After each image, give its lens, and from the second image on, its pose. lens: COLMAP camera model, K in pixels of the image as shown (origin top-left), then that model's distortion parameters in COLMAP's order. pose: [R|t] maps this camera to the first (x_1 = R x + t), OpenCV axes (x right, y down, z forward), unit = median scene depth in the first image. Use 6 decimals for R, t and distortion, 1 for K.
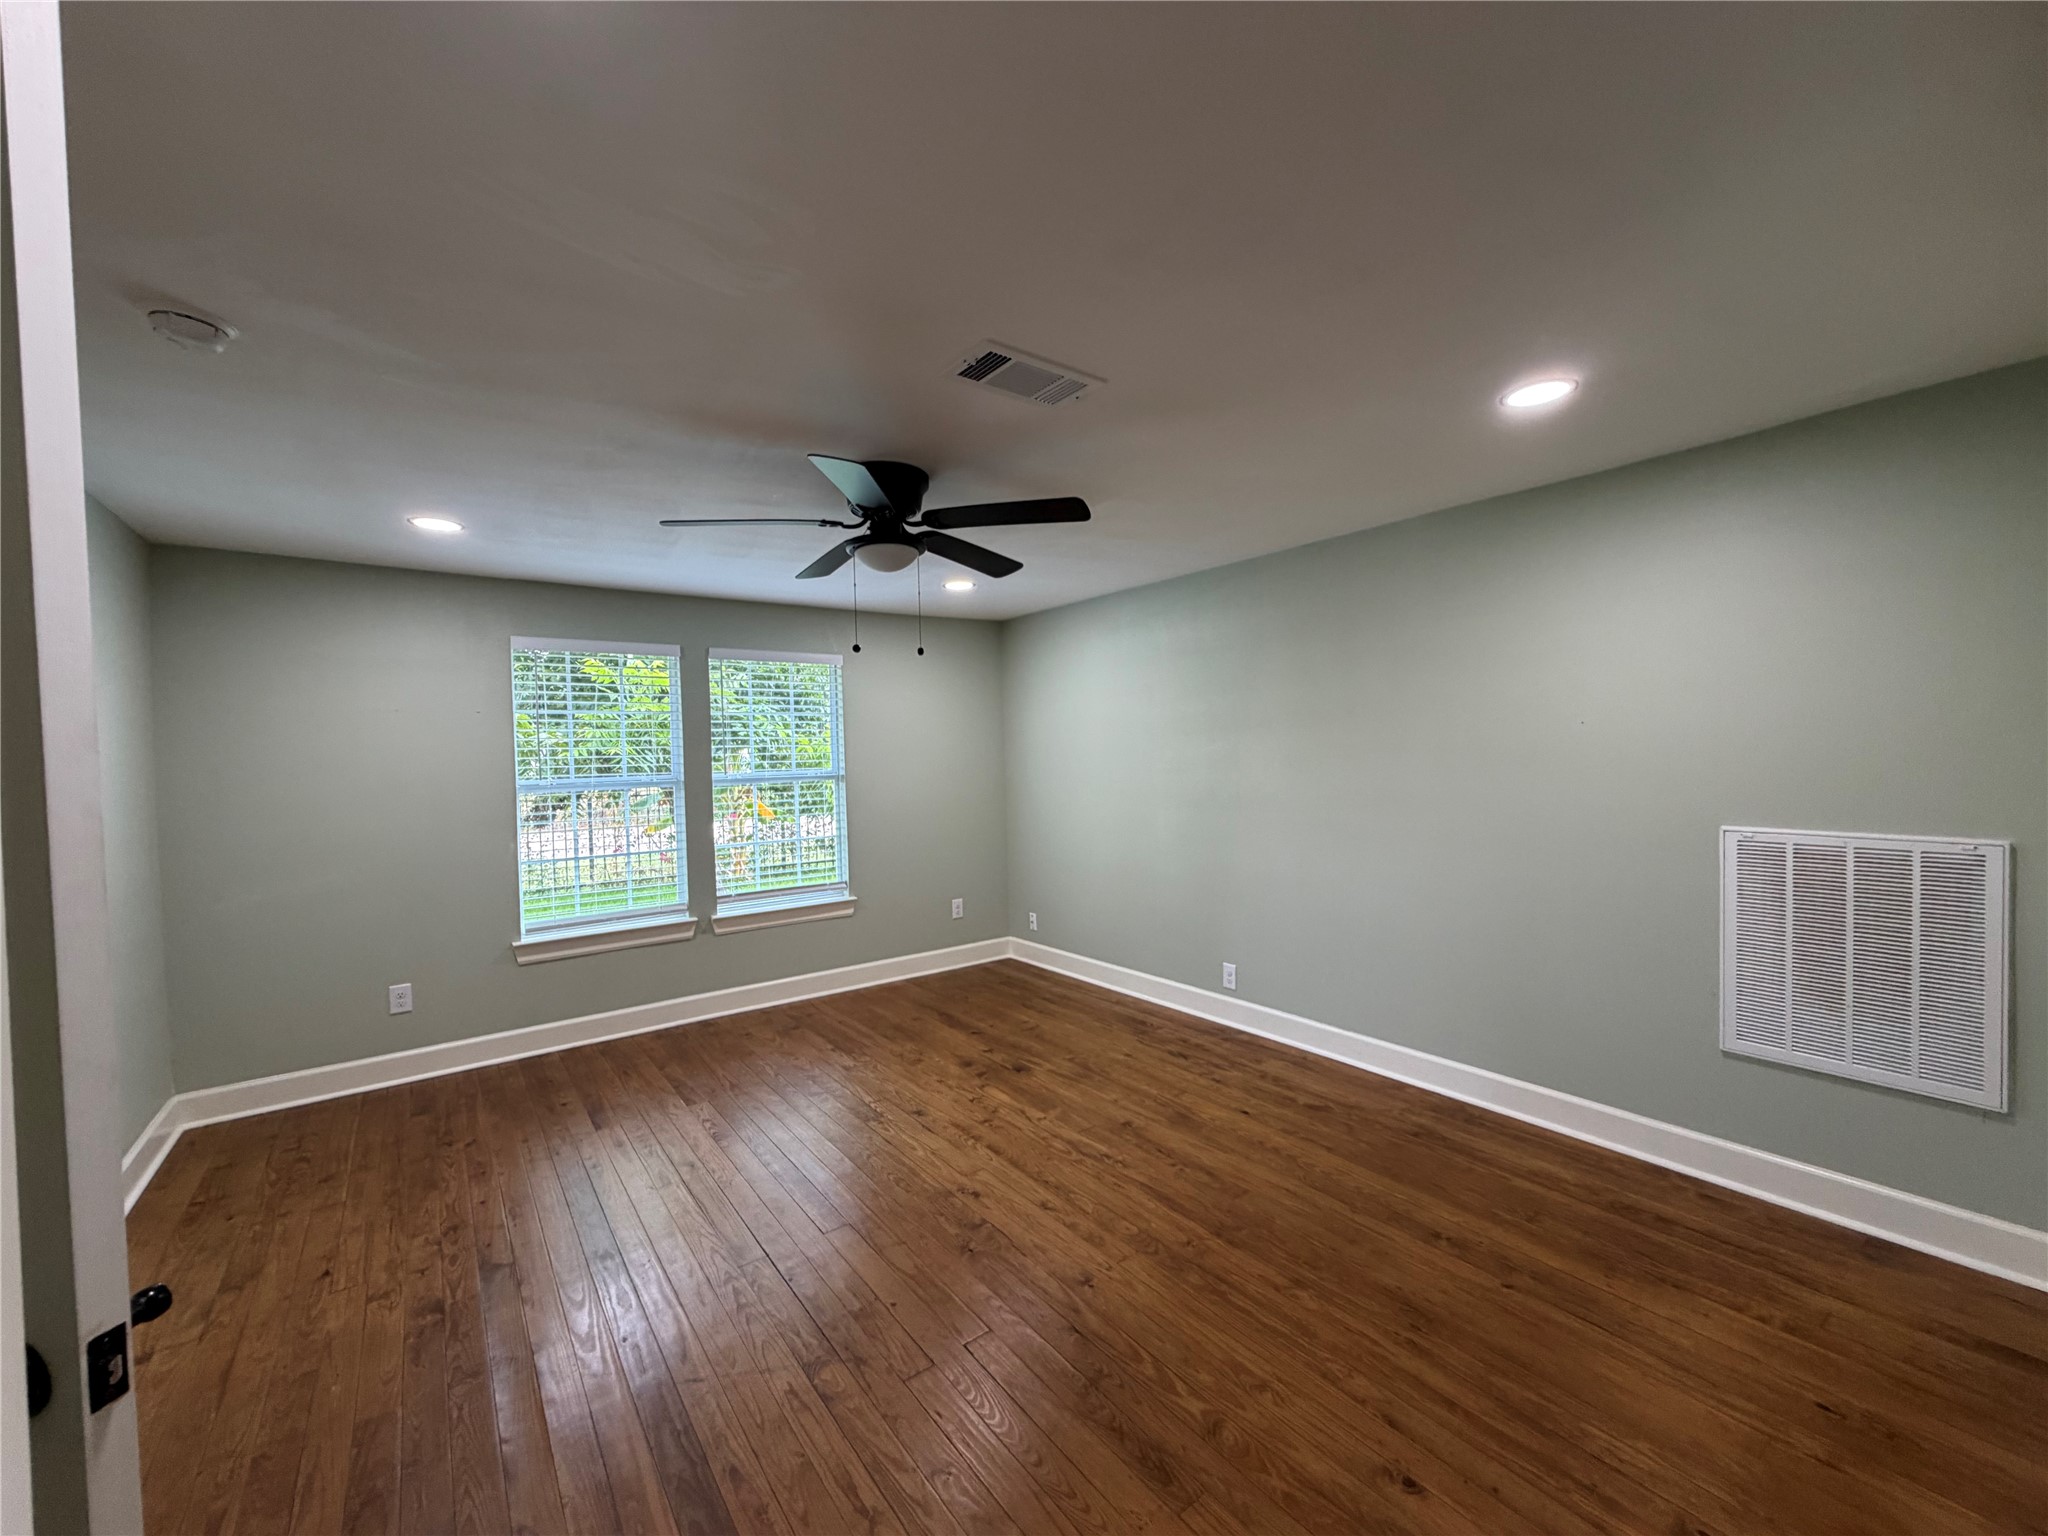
lens RADIAL K [[809.8, 0, 1015.1], [0, 809.8, 768.5], [0, 0, 1]] dist [-0.000818, -0.000194]
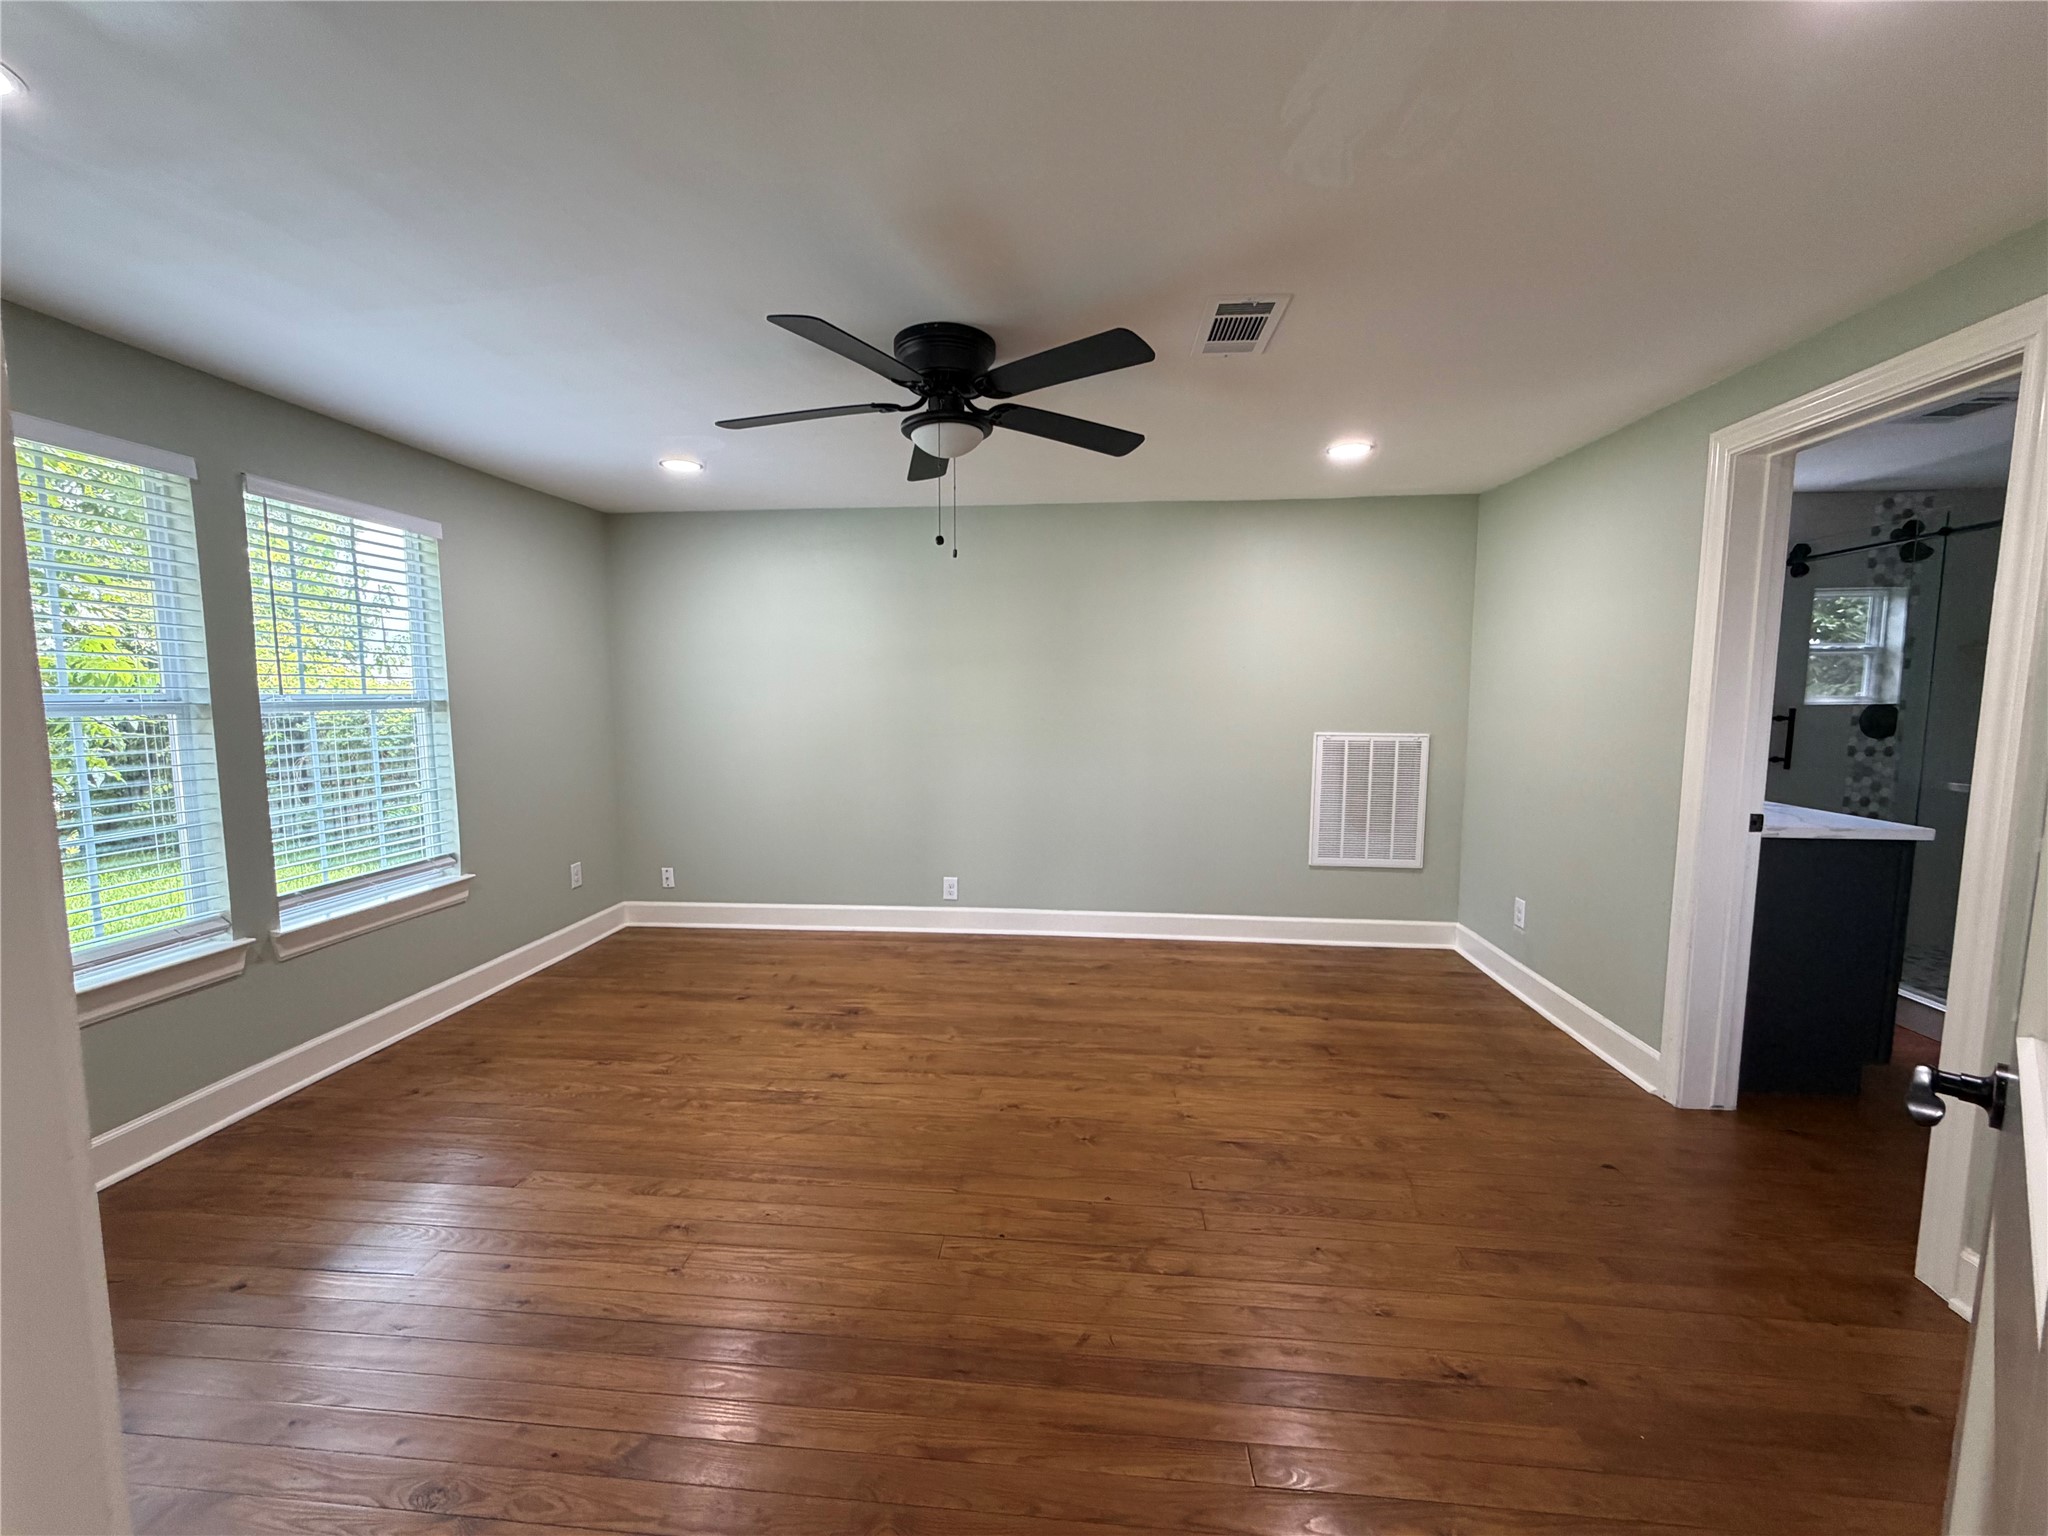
lens RADIAL K [[809.8, 0, 1019.1], [0, 809.8, 767.0], [0, 0, 1]] dist [-0.000818, -0.000194]
pose [[0.665193, -0.045125, 0.745306, -0.523258], [-0.002229, 0.998048, 0.062417, 0.025773], [-0.746668, -0.043181, 0.663794, 0.227763]]
